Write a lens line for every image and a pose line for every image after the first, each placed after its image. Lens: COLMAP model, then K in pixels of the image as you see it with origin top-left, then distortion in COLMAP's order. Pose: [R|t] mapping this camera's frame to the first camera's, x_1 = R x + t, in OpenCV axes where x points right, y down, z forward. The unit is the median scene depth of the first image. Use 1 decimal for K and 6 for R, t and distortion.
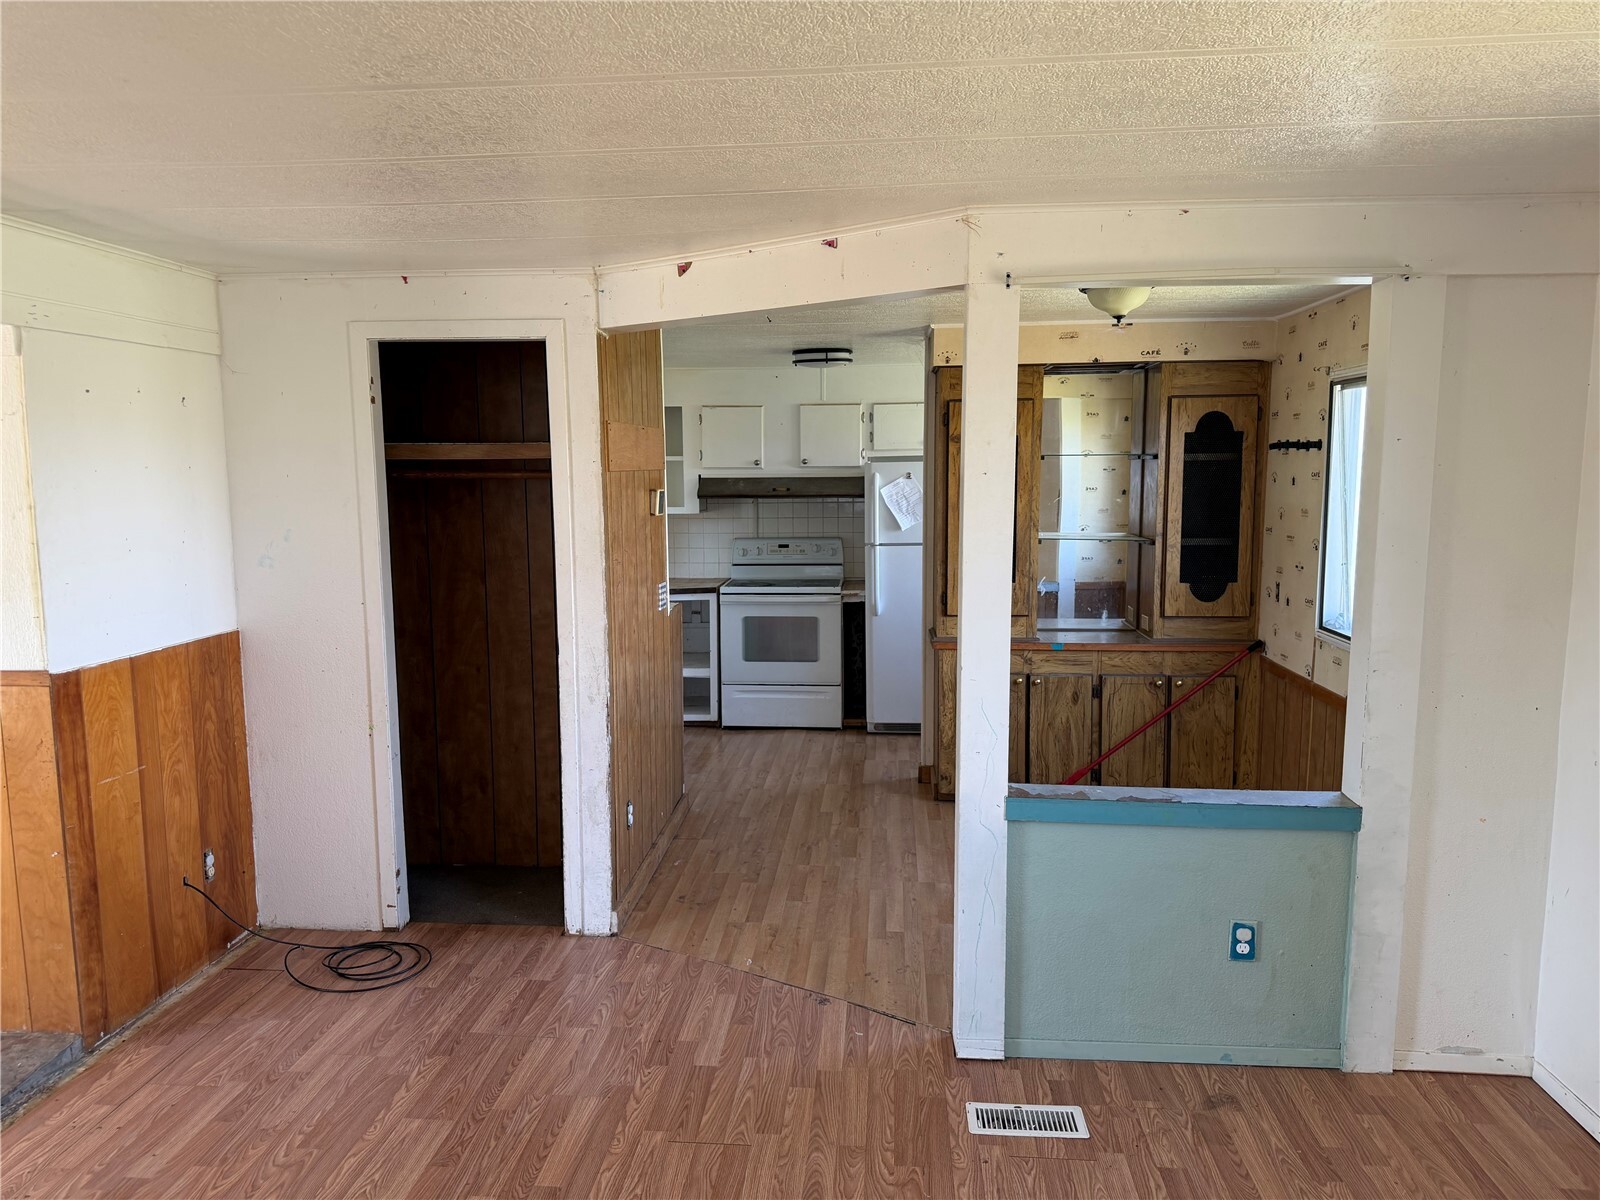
lens RADIAL K [[1136.5, 0, 793.9], [0, 1136.5, 611.4], [0, 0, 1]] dist [0.025355, -0.023235]
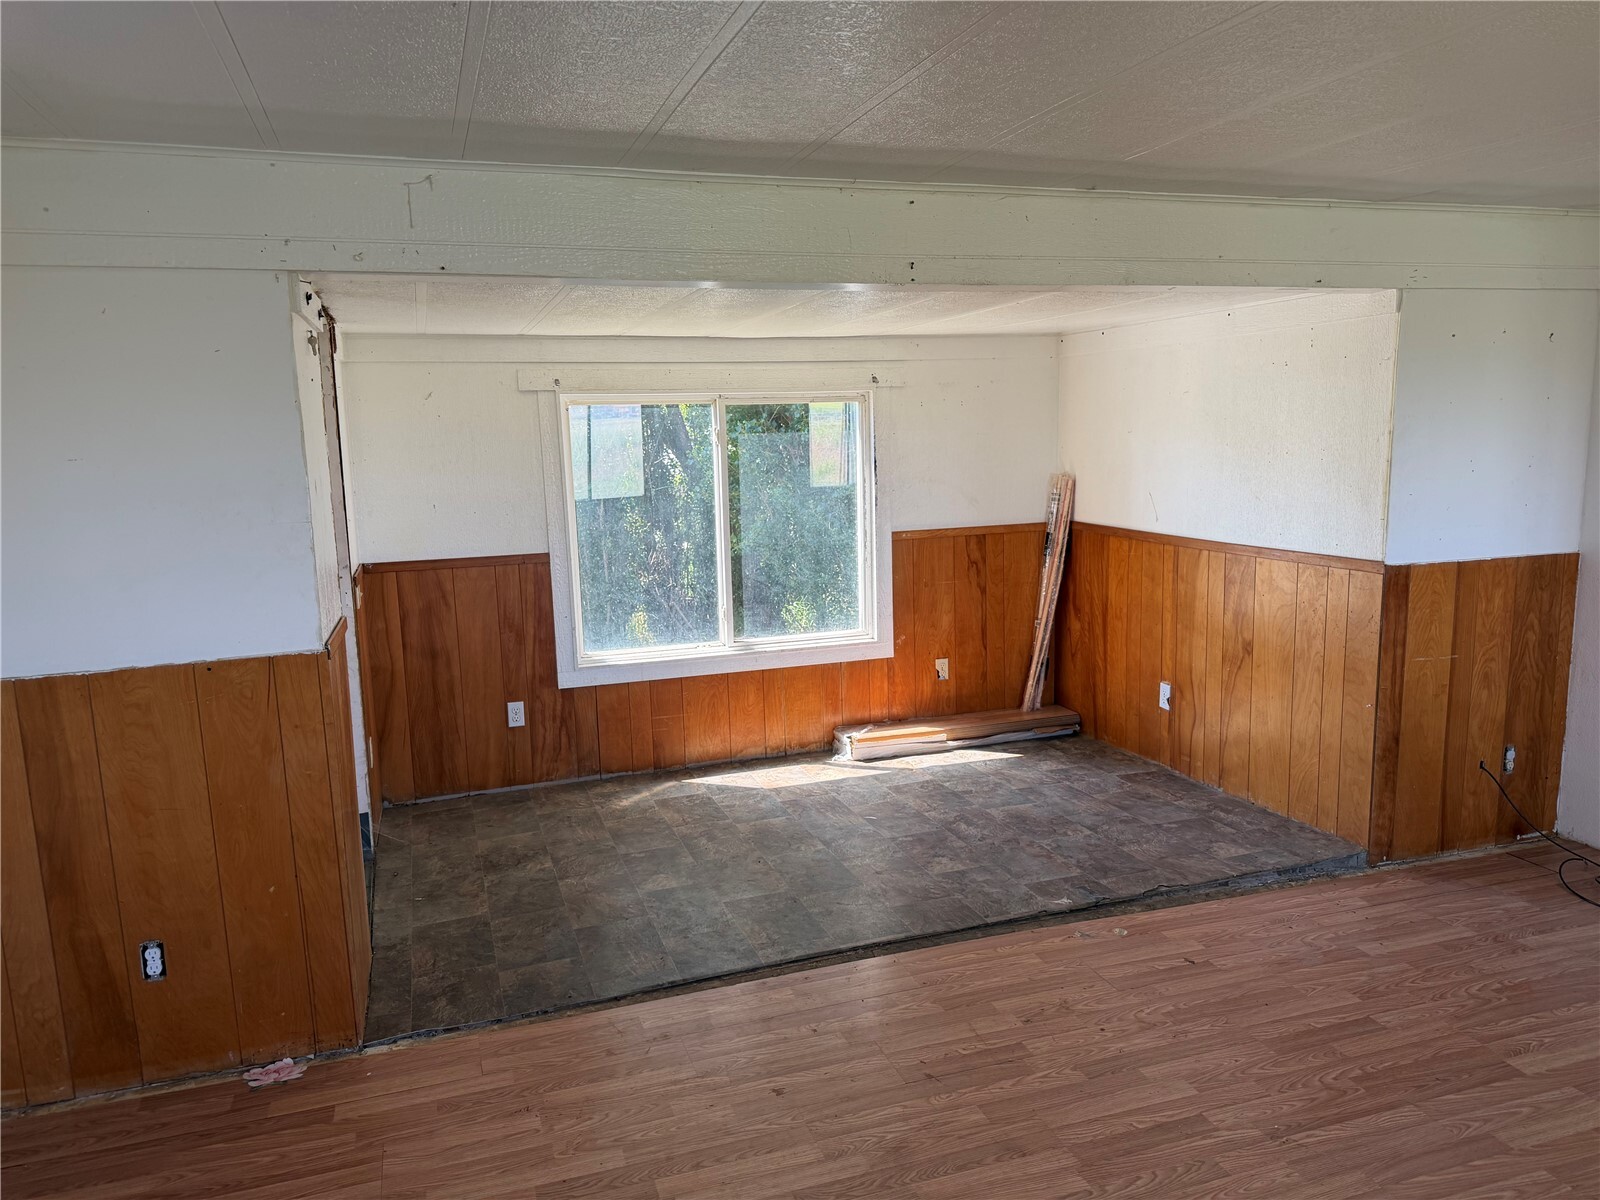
lens RADIAL K [[1136.5, 0, 793.9], [0, 1136.5, 611.4], [0, 0, 1]] dist [0.025355, -0.023235]
pose [[0.392908, 0.143112, -0.908373, 0.203841], [-0.094897, 0.988852, 0.114745, 0.018439], [0.914668, 0.041118, 0.402109, -0.088321]]
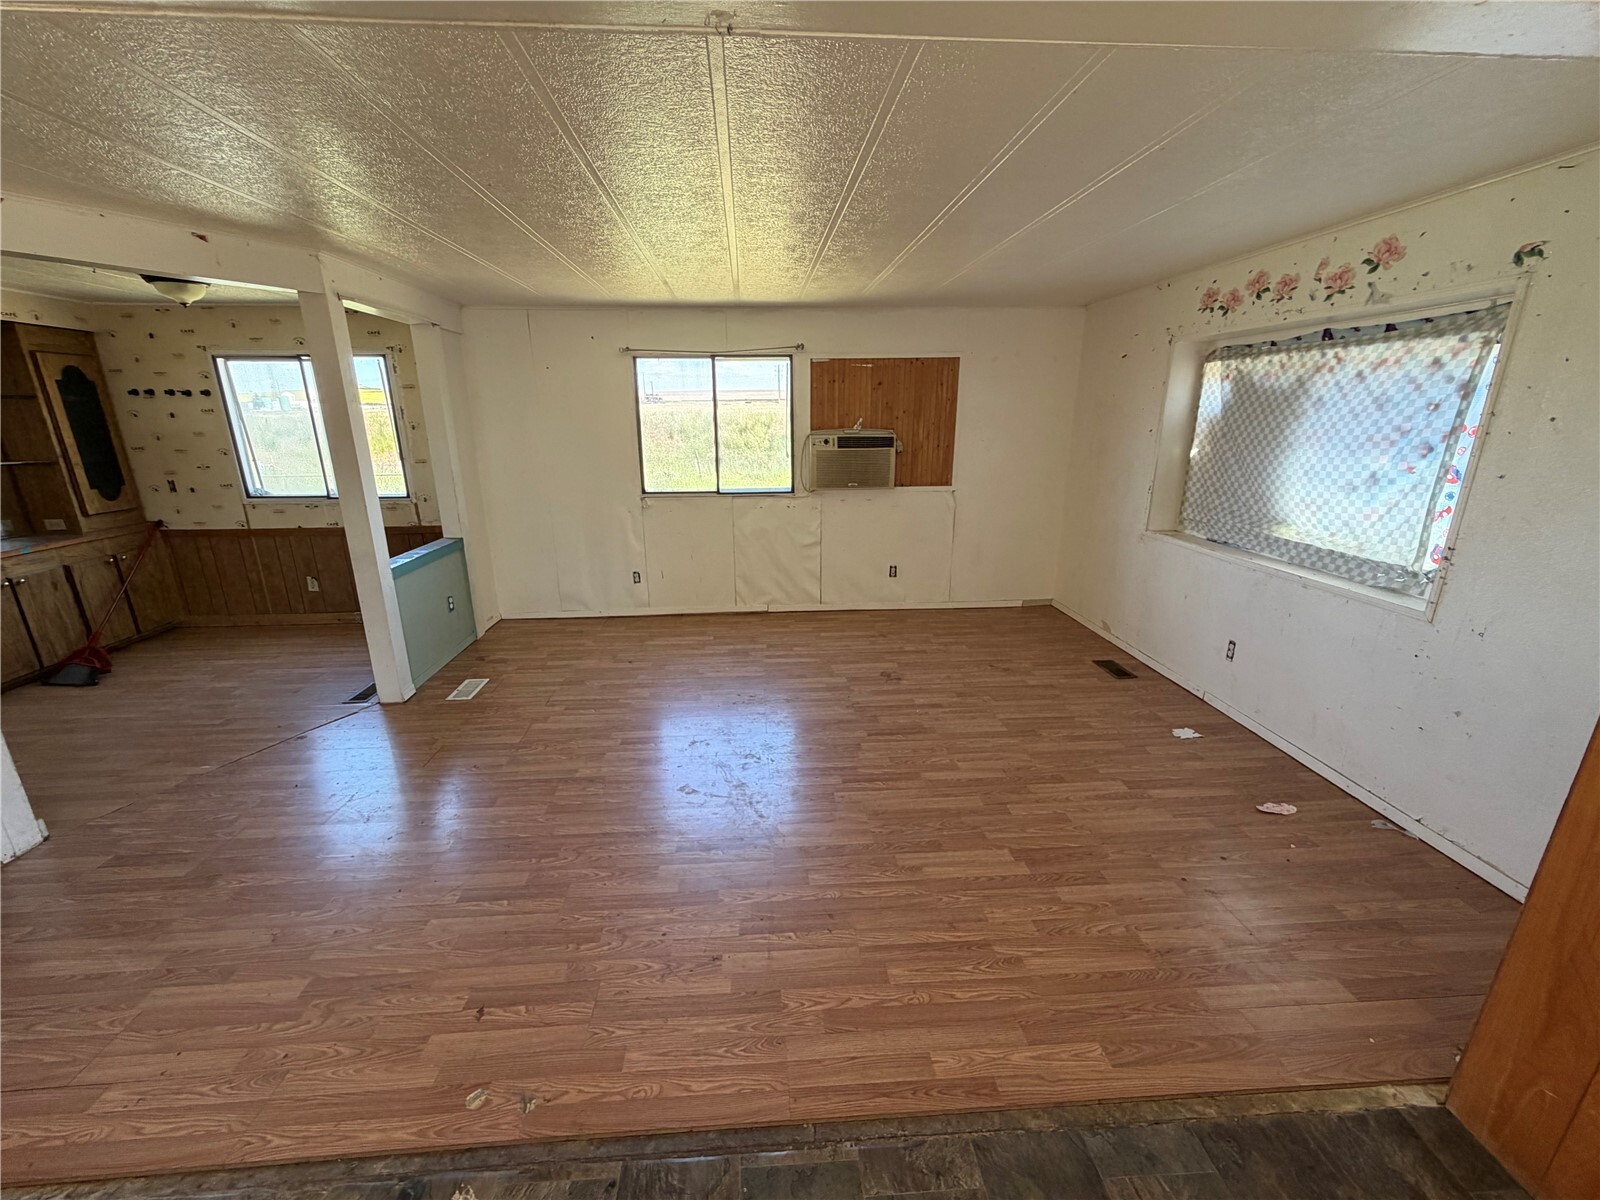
lens RADIAL K [[636.7, 0, 795.8], [0, 636.7, 602.1], [0, 0, 1]] dist [-0.001608, 0.000202]
pose [[-0.153882, -0.273546, 0.949470, -0.815754], [0.130886, 0.946804, 0.293991, -0.014591], [-0.979382, 0.169512, -0.109893, 0.343198]]
